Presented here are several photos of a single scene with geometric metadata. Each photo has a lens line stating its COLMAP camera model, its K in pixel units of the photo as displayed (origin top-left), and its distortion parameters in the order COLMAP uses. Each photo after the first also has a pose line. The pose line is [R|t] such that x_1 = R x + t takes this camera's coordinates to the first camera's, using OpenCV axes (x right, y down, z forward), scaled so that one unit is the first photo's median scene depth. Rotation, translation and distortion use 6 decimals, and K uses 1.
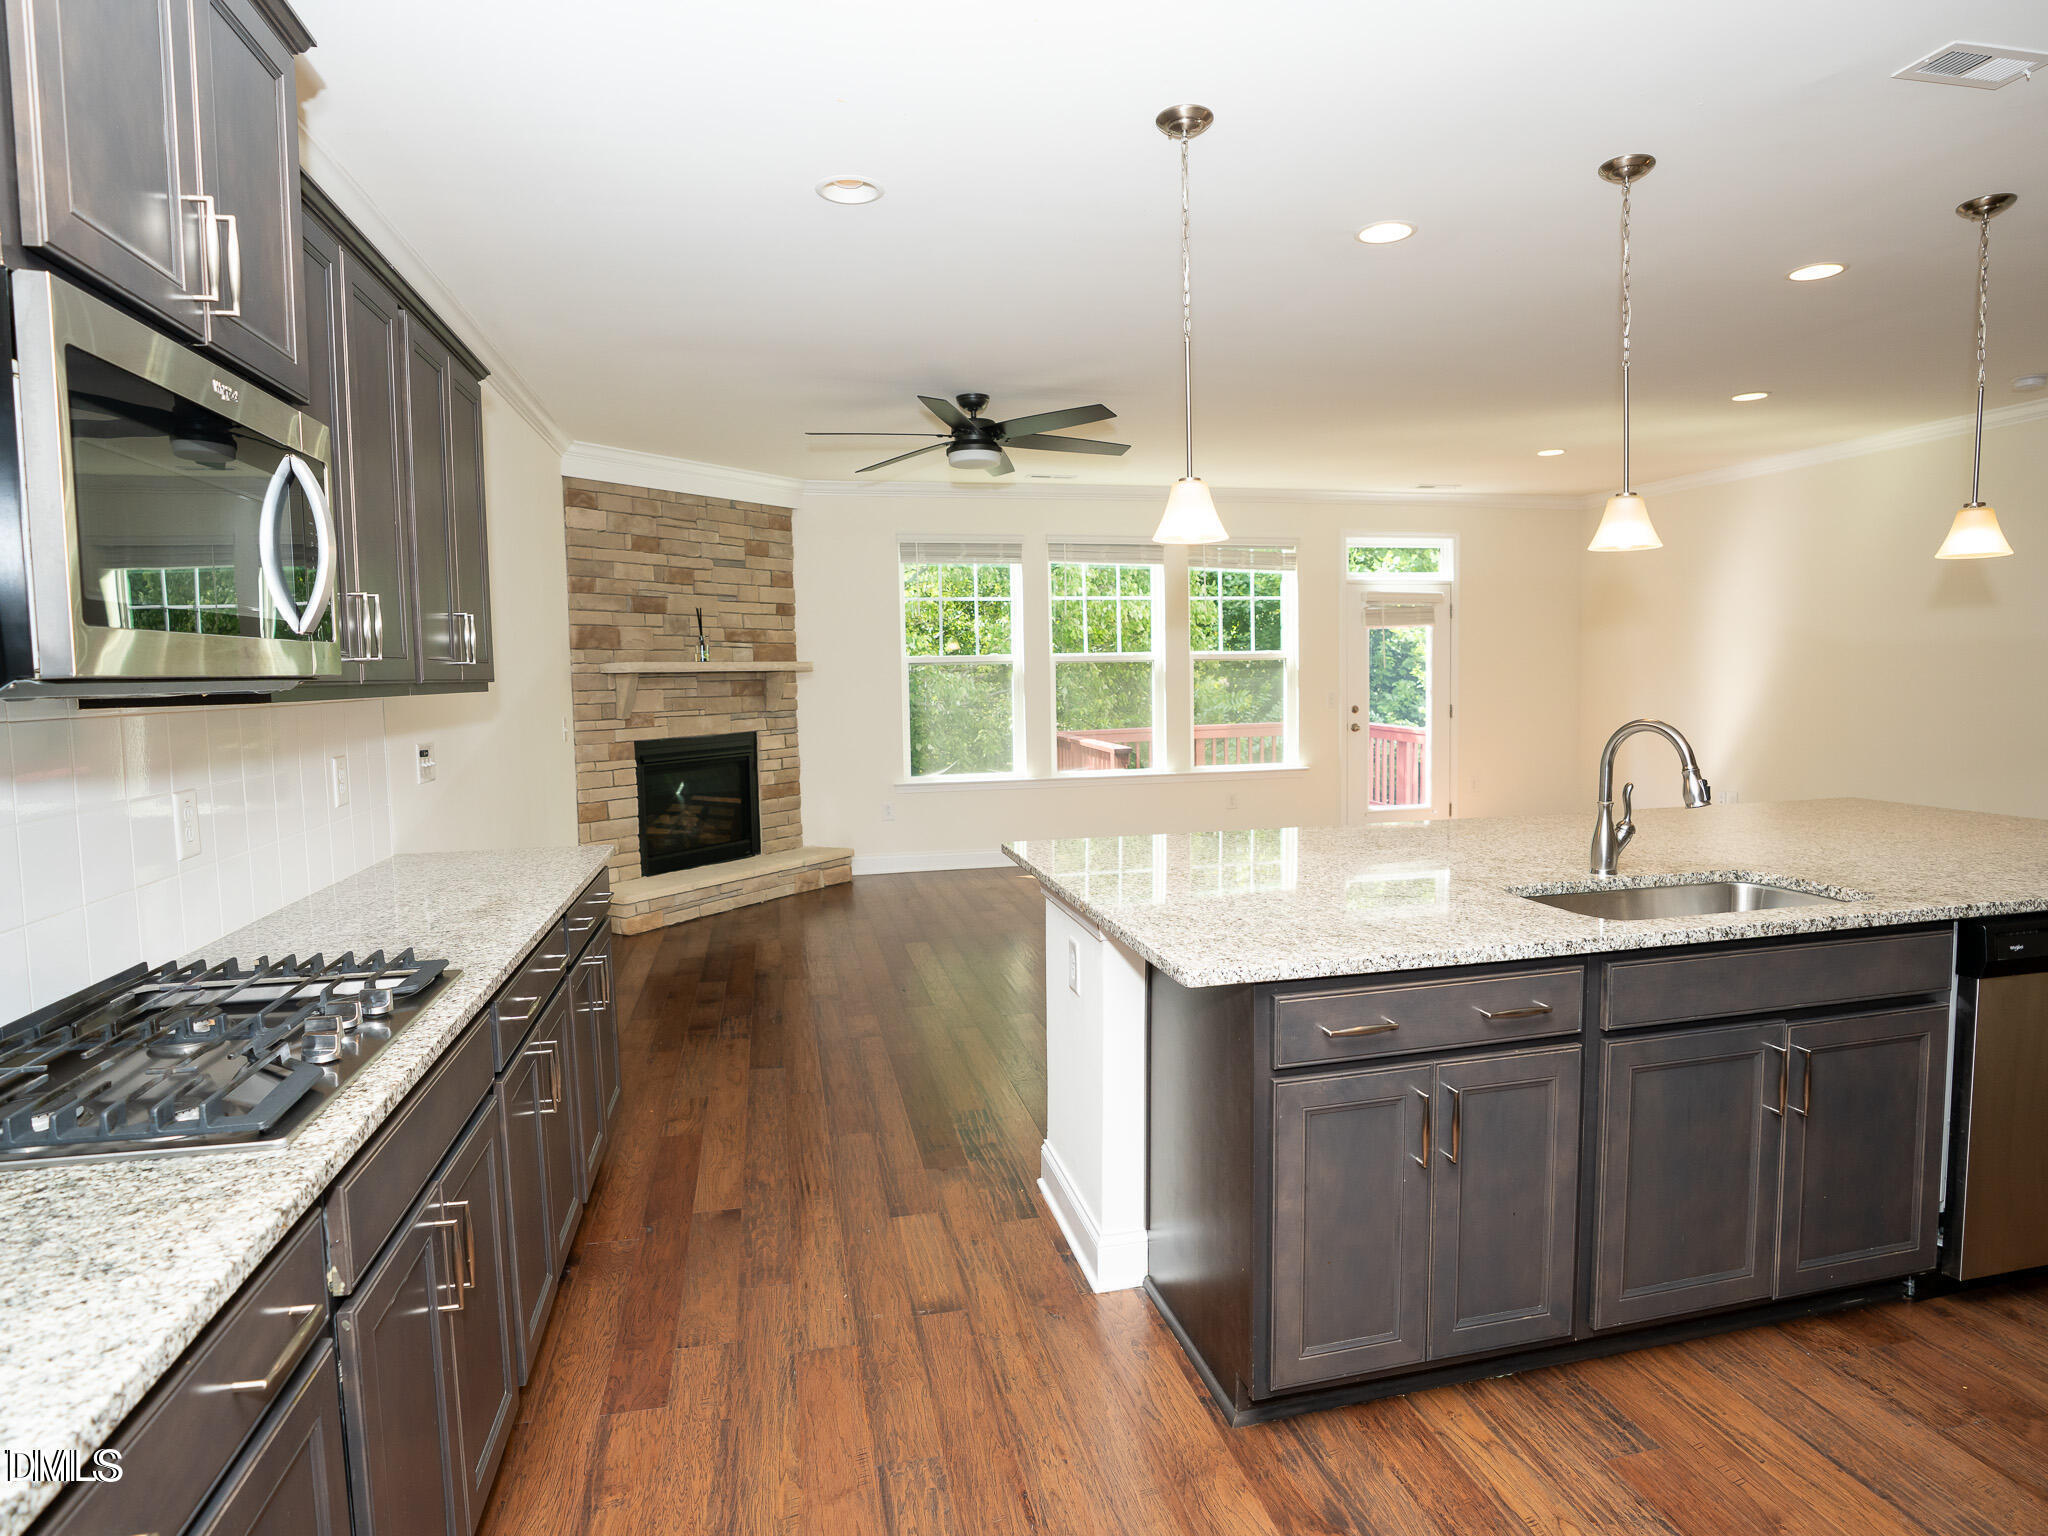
lens RADIAL K [[1121.1, 0, 1012.2], [0, 1121.1, 746.0], [0, 0, 1]] dist [-0.047805, 0.003102]
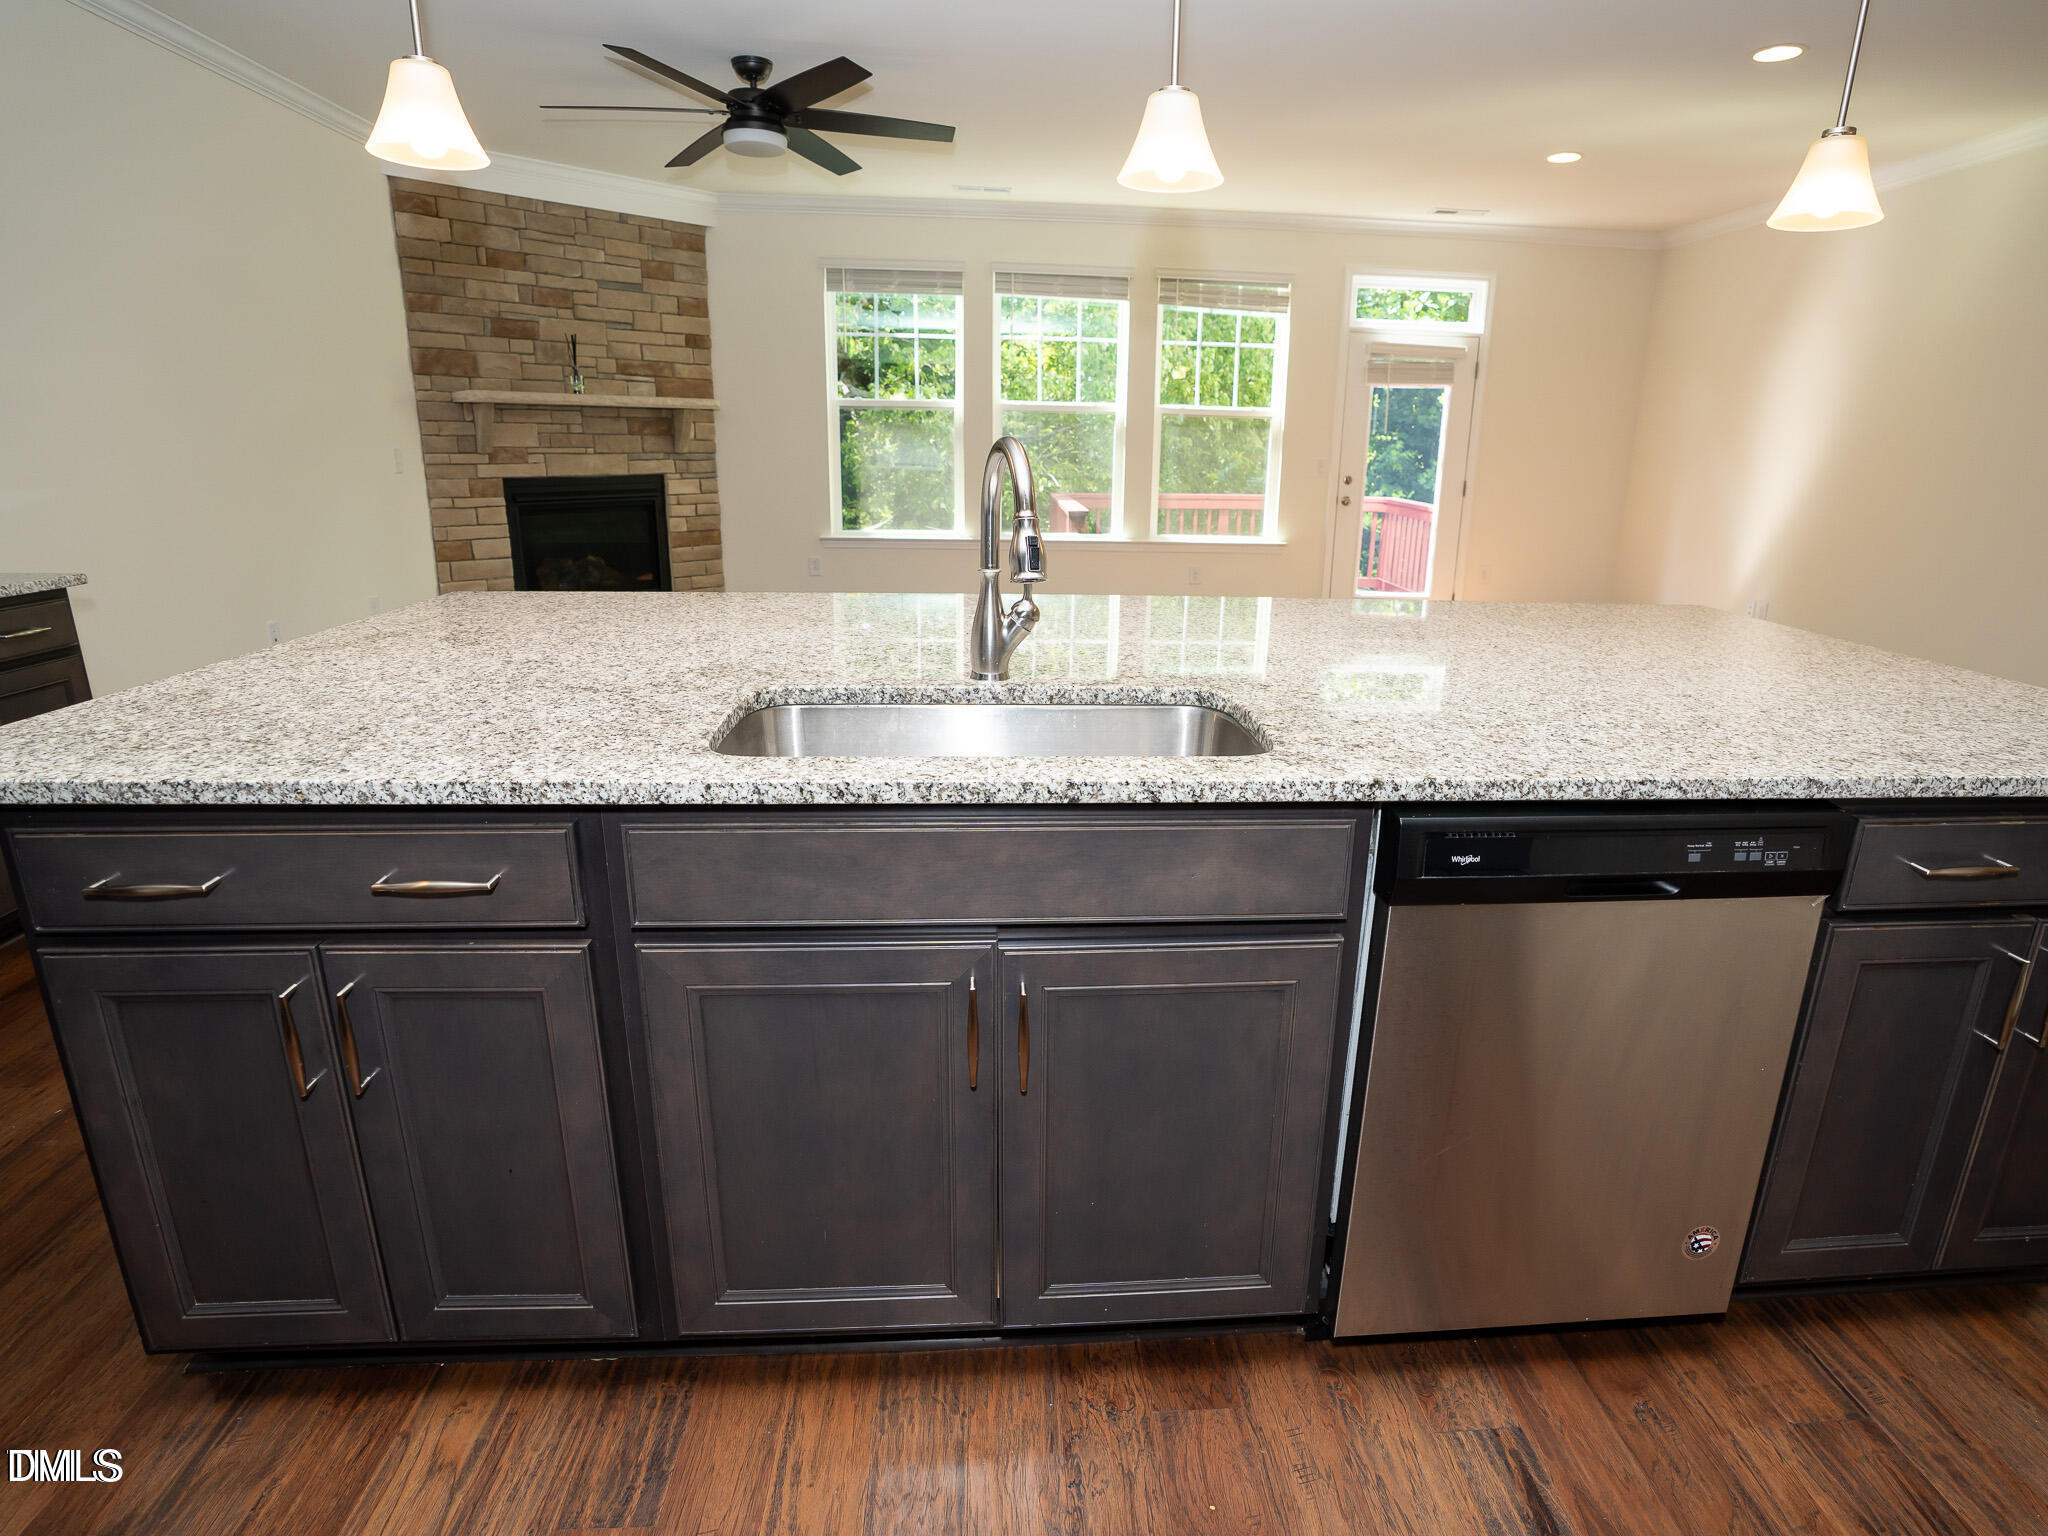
lens RADIAL K [[1068.2, 0, 1055.1], [0, 1068.2, 735.4], [0, 0, 1]] dist [-0.045981, 0.002984]
pose [[0.990070, 0.072171, -0.120636, 0.233890], [-0.046470, 0.977936, 0.203670, 0.005687], [0.132673, -0.196042, 0.971579, 0.131994]]
